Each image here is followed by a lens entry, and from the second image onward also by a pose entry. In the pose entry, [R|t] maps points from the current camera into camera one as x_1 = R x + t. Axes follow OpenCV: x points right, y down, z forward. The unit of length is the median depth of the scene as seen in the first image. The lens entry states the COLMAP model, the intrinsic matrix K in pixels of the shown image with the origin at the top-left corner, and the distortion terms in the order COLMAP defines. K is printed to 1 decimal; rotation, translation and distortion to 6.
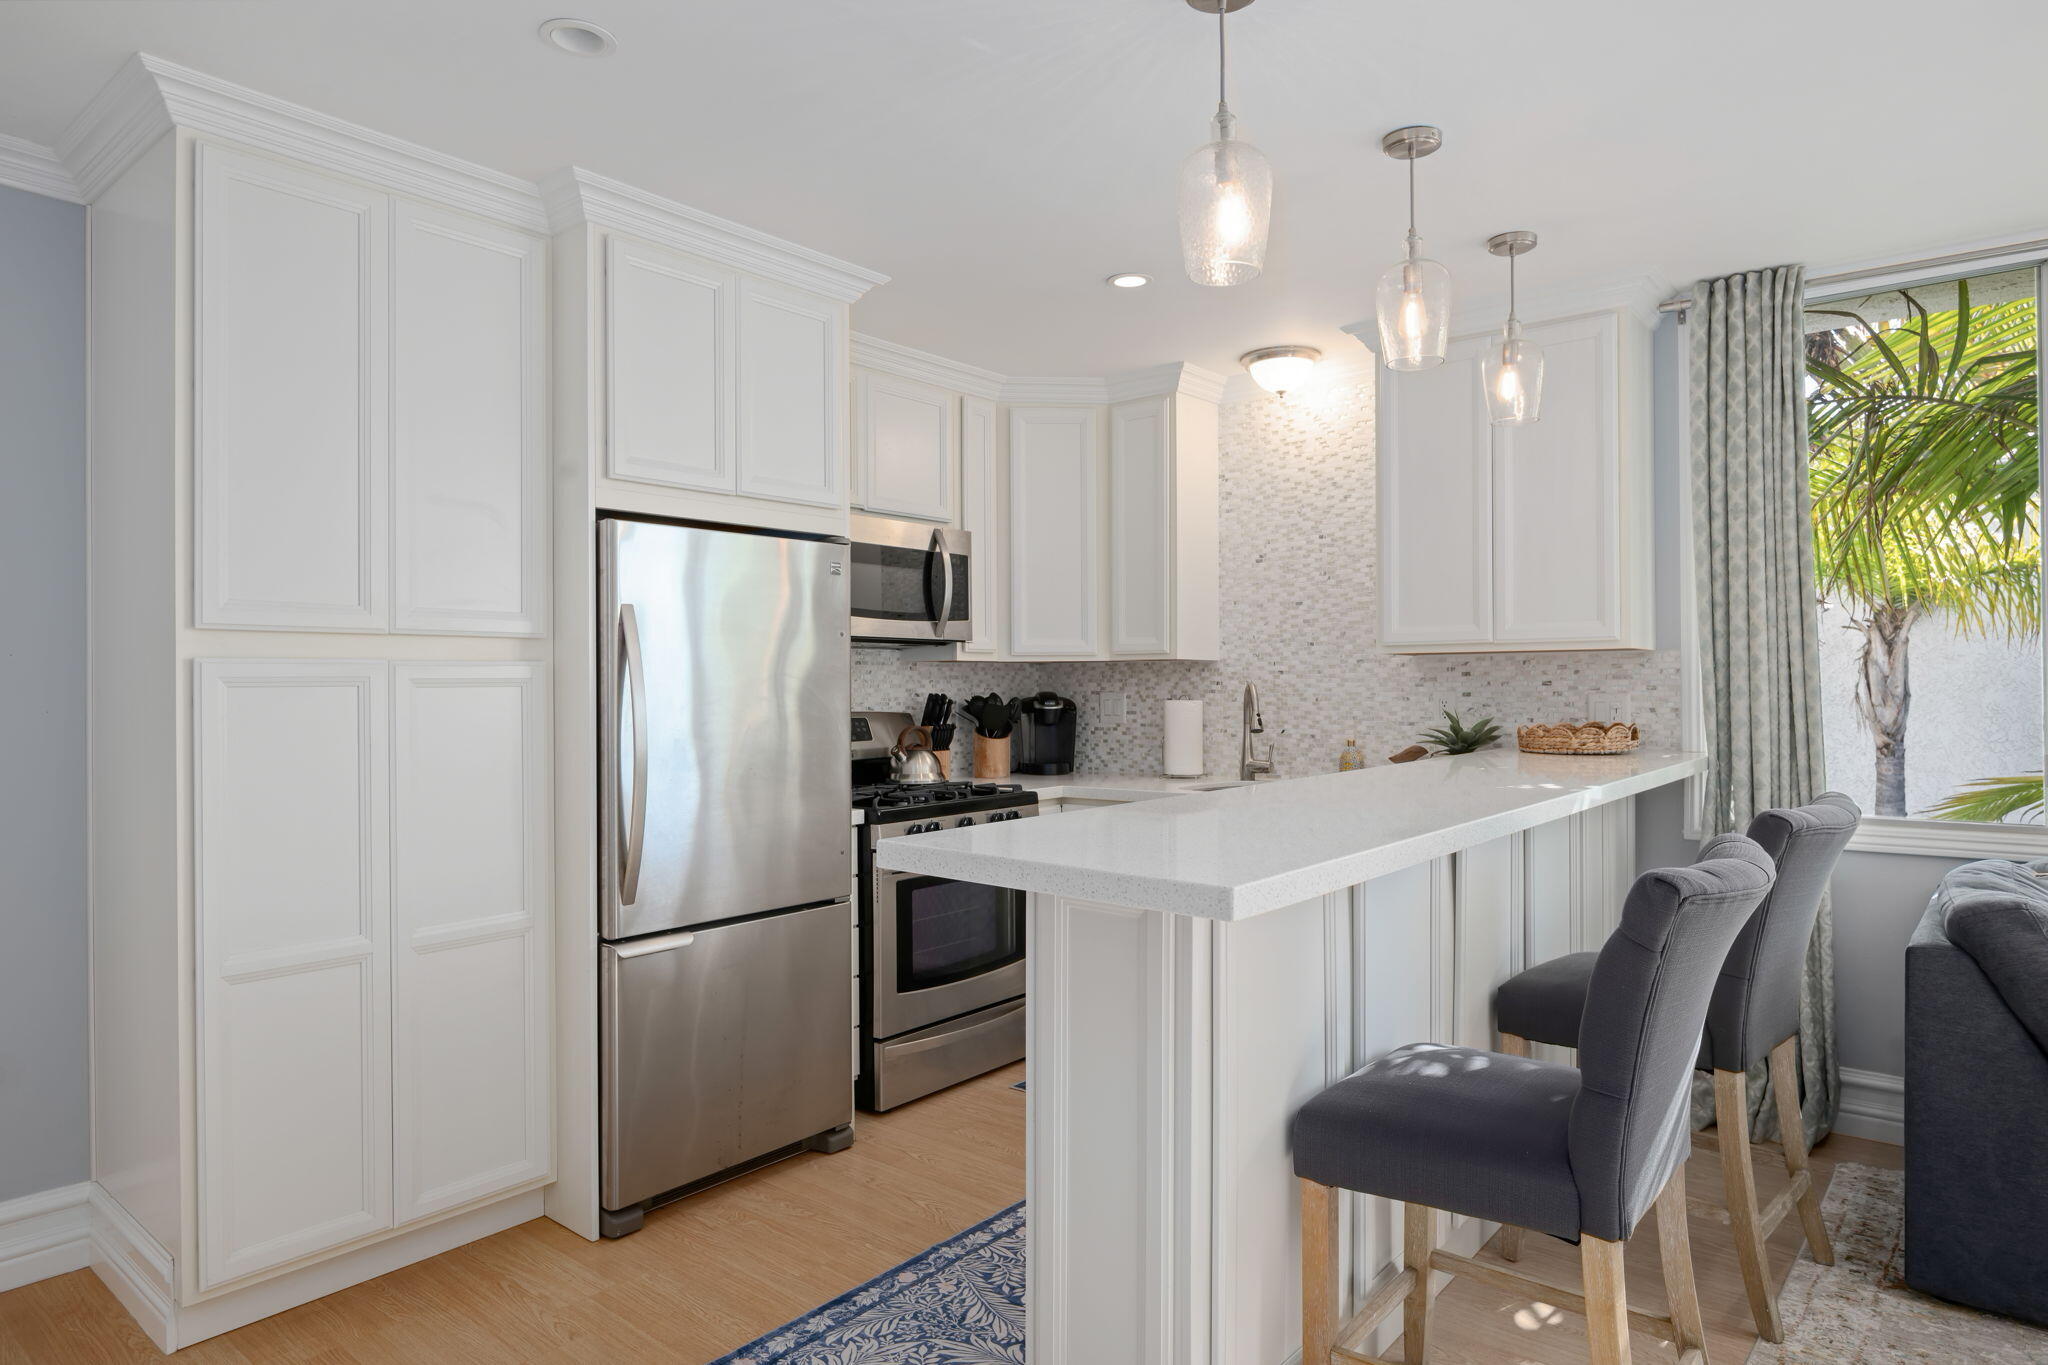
lens RADIAL K [[1202.2, 0, 1024.0], [0, 1202.2, 682.5], [0, 0, 1]] dist [-0.001383, -0.003230]
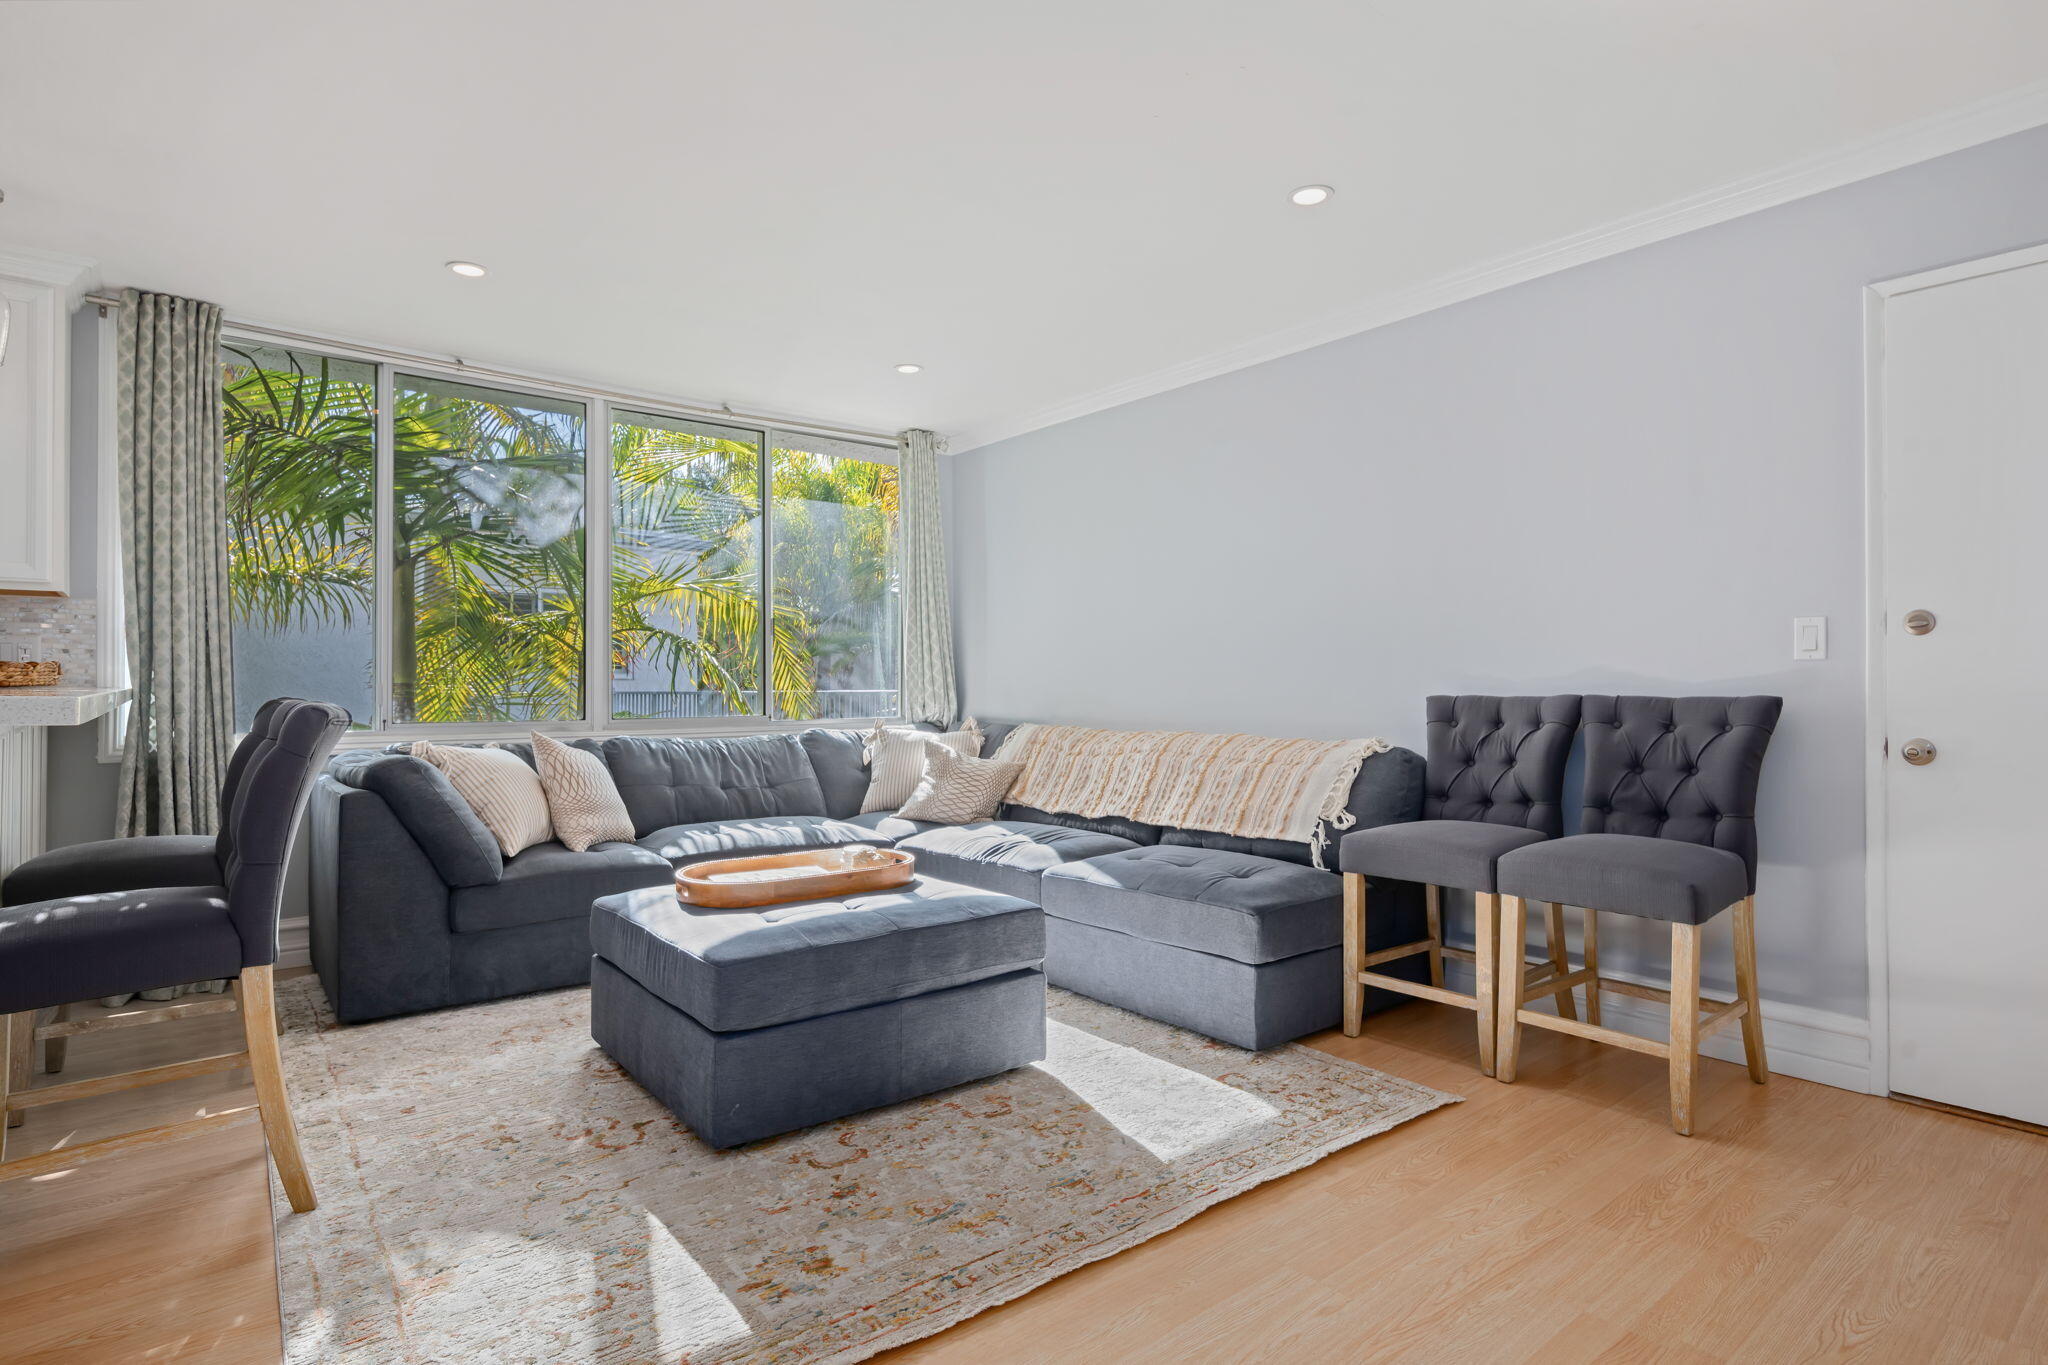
lens RADIAL K [[1049.0, 0, 1024.0], [0, 1049.0, 682.5], [0, 0, 1]] dist [-0.001977, -0.000669]
pose [[0.192691, 0.013182, 0.981171, -0.218158], [-0.002853, 0.999913, -0.012874, 0.052224], [-0.981255, -0.000319, 0.192712, -0.052071]]
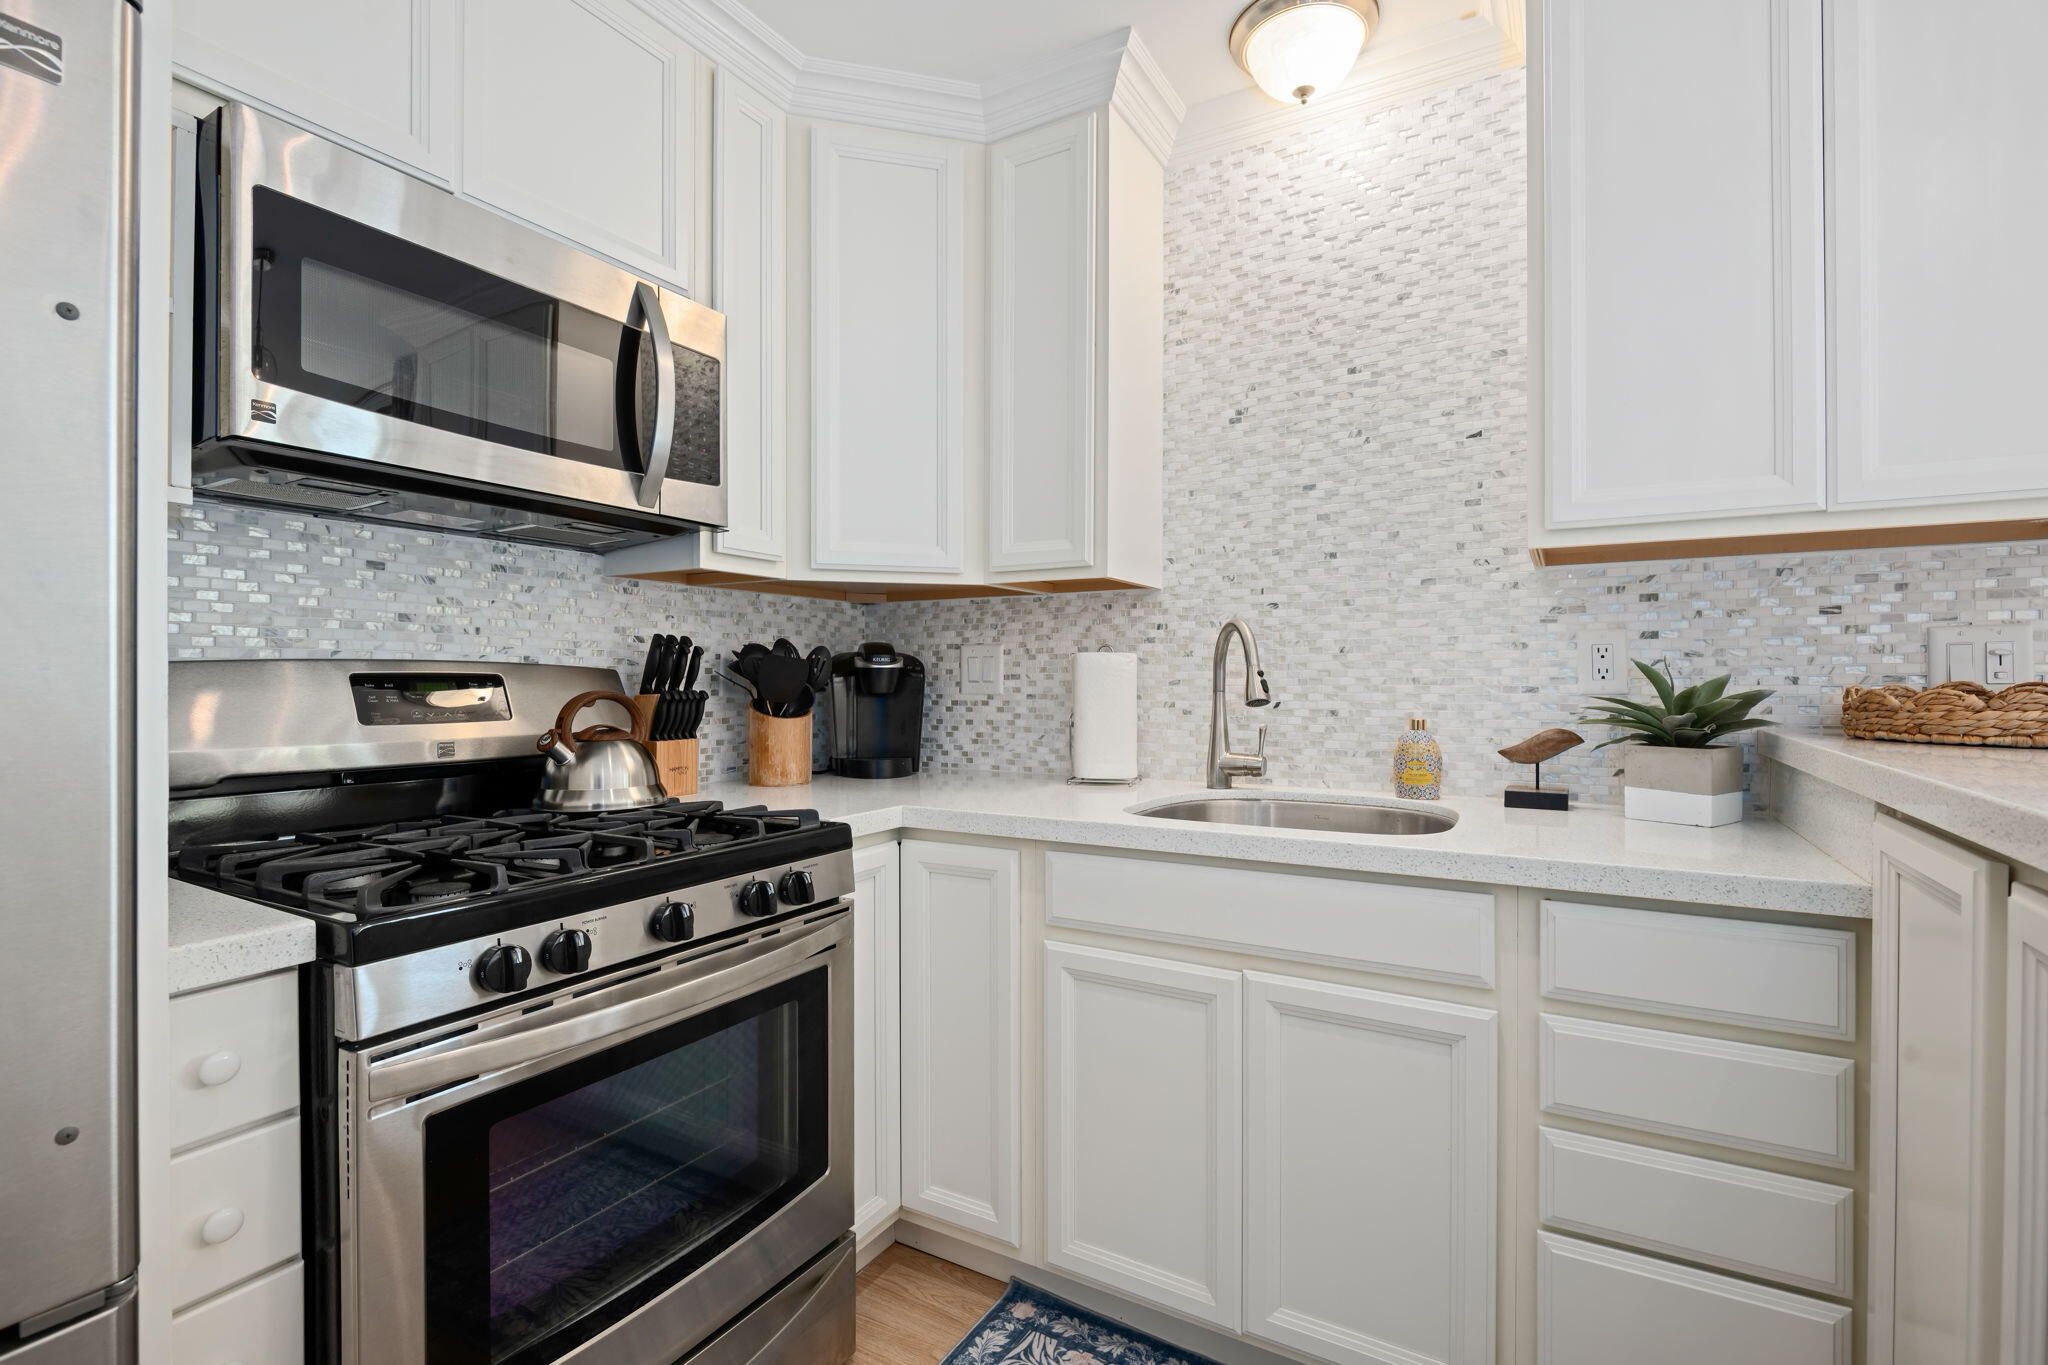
lens RADIAL K [[933.6, 0, 1024.0], [0, 933.6, 682.5], [0, 0, 1]] dist [0.008648, -0.011428]
pose [[0.986358, 0.006001, 0.164508, 0.016743], [-0.006672, 0.999972, 0.003529, 0.029512], [-0.164482, -0.004578, 0.986369, 0.579100]]
